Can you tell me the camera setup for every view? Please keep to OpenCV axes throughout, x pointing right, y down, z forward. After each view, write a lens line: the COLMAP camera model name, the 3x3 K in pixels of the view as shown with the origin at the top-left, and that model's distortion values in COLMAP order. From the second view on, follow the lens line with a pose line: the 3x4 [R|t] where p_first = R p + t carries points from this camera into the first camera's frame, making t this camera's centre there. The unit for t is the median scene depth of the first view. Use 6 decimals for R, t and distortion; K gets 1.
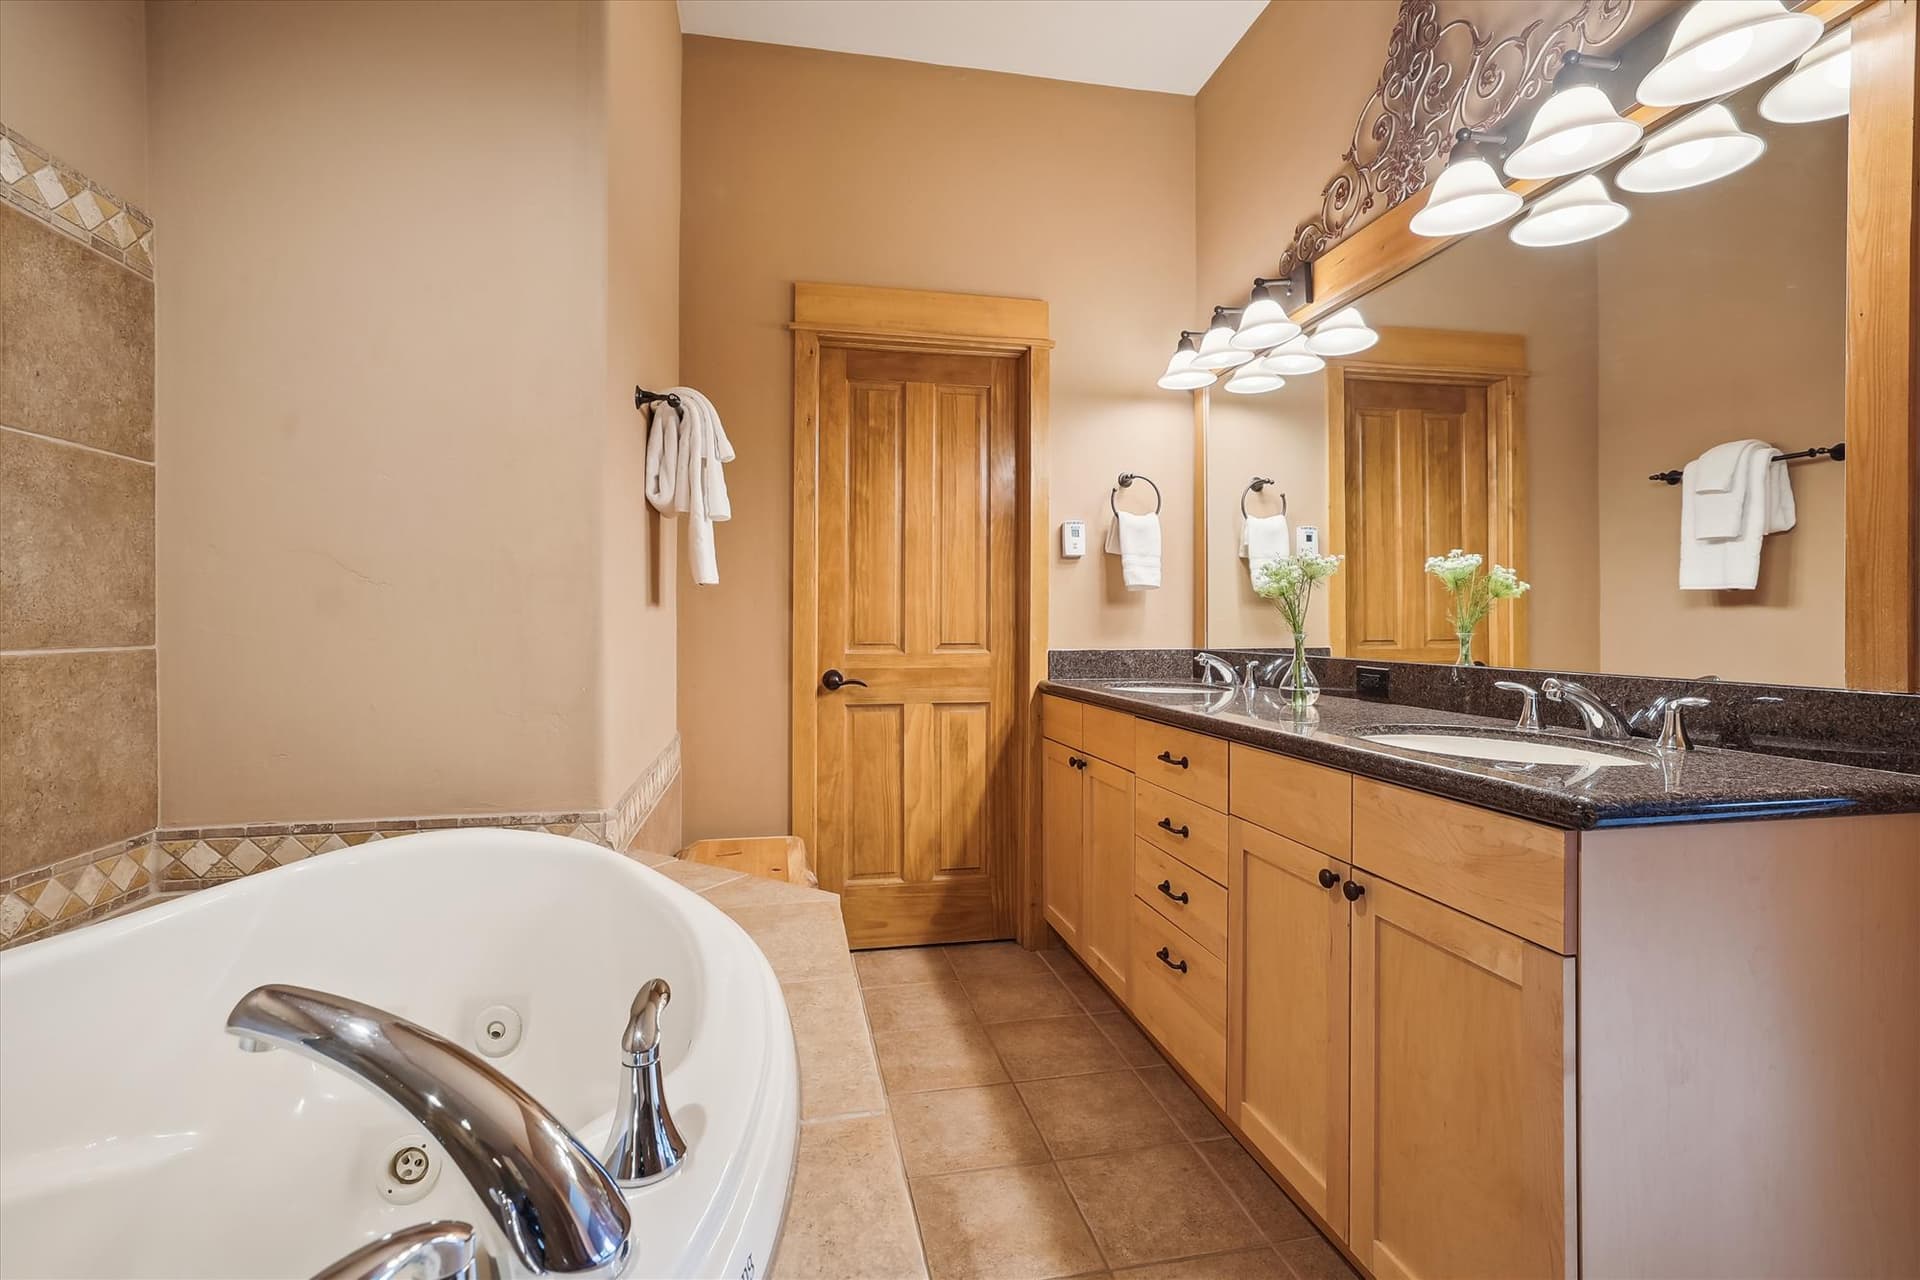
lens RADIAL K [[897.5, 0, 956.7], [0, 897.5, 630.7], [0, 0, 1]] dist [-0.002844, -0.000256]
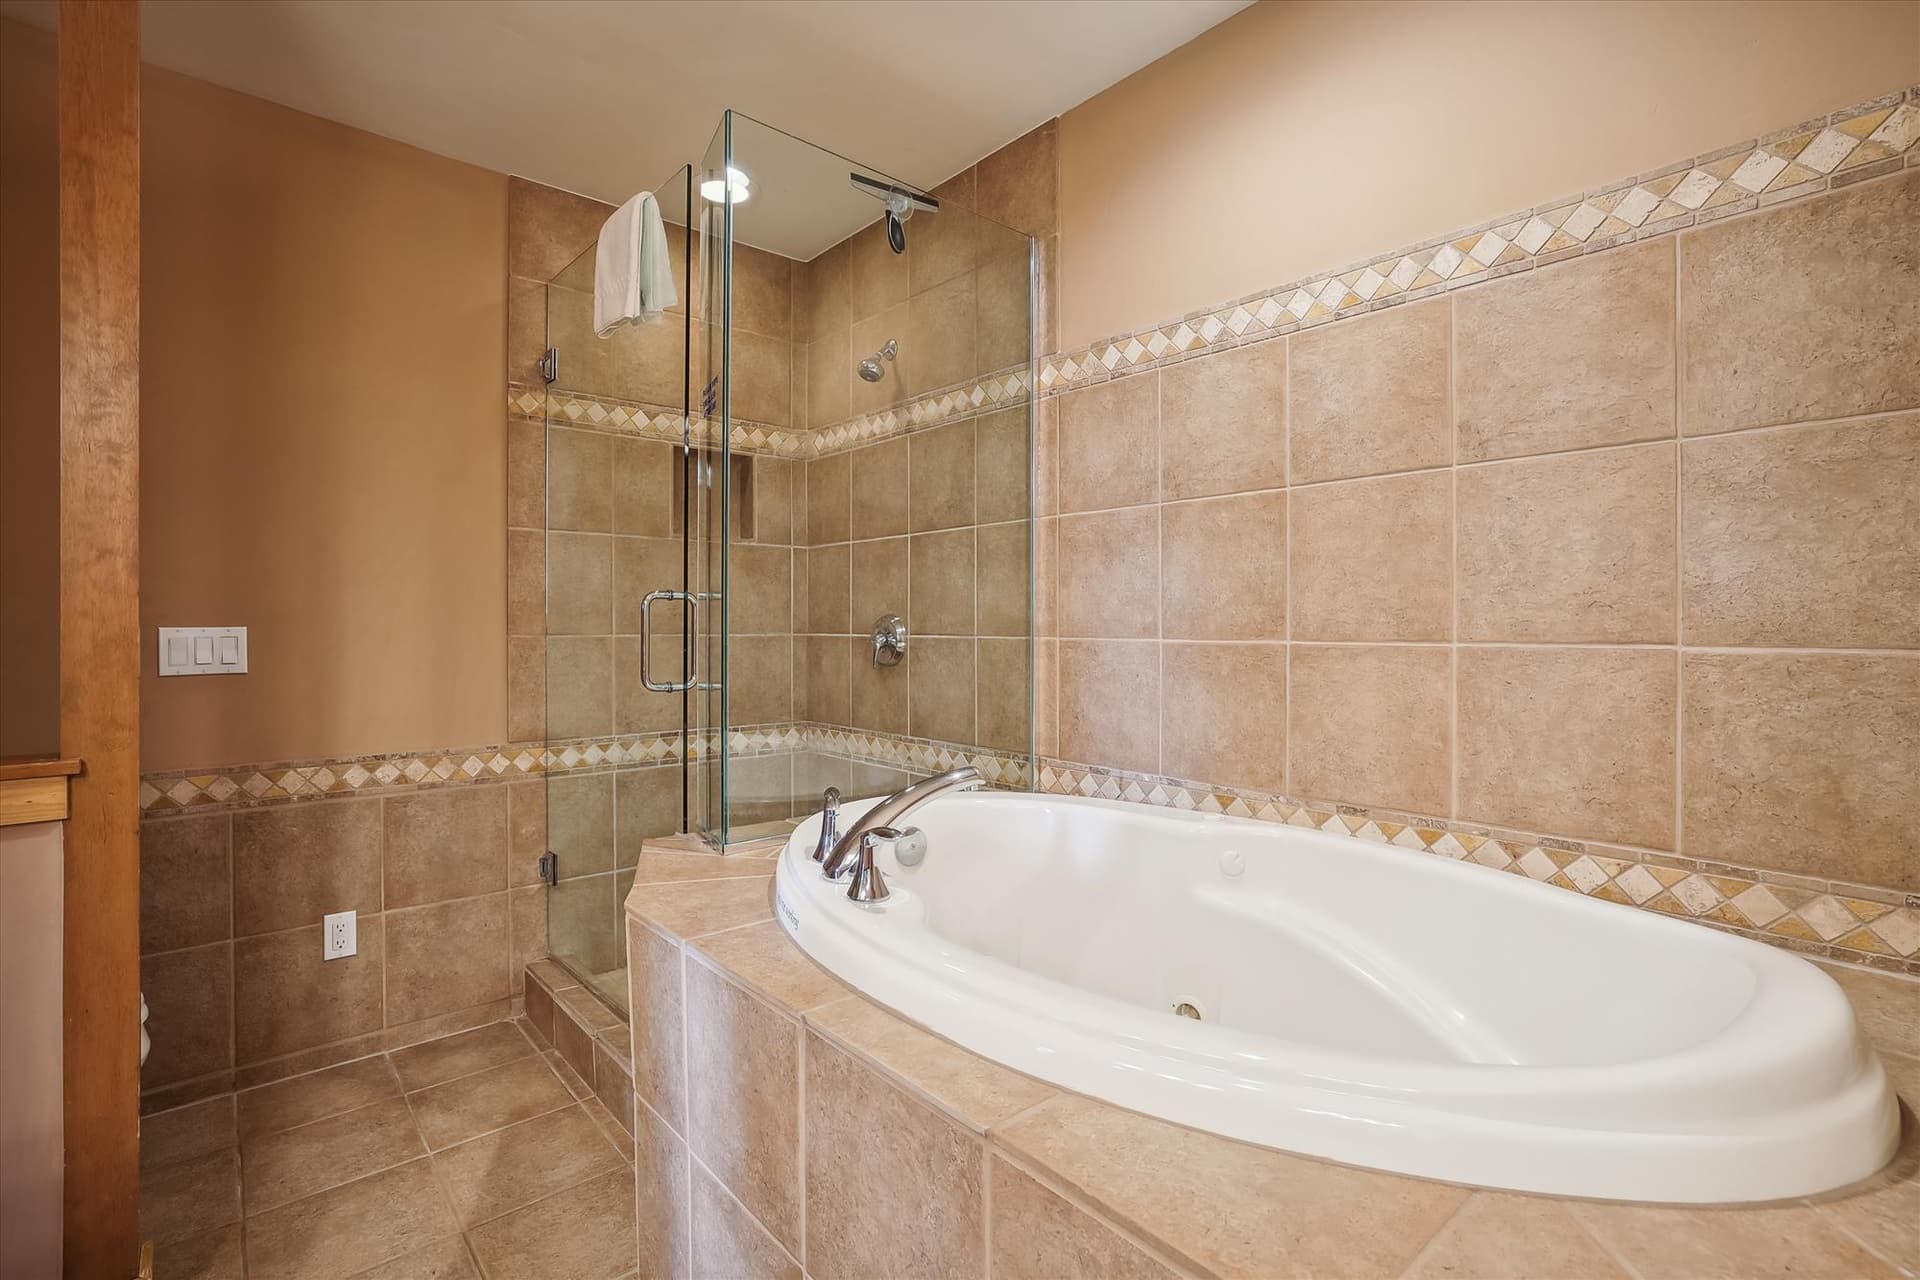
lens RADIAL K [[897.5, 0, 951.1], [0, 897.5, 602.5], [0, 0, 1]] dist [-0.002844, -0.000256]
pose [[-0.881186, -0.000213, -0.472770, 0.220256], [0.003201, 0.999974, -0.006417, -0.024644], [0.472759, -0.007168, -0.881163, 1.454644]]
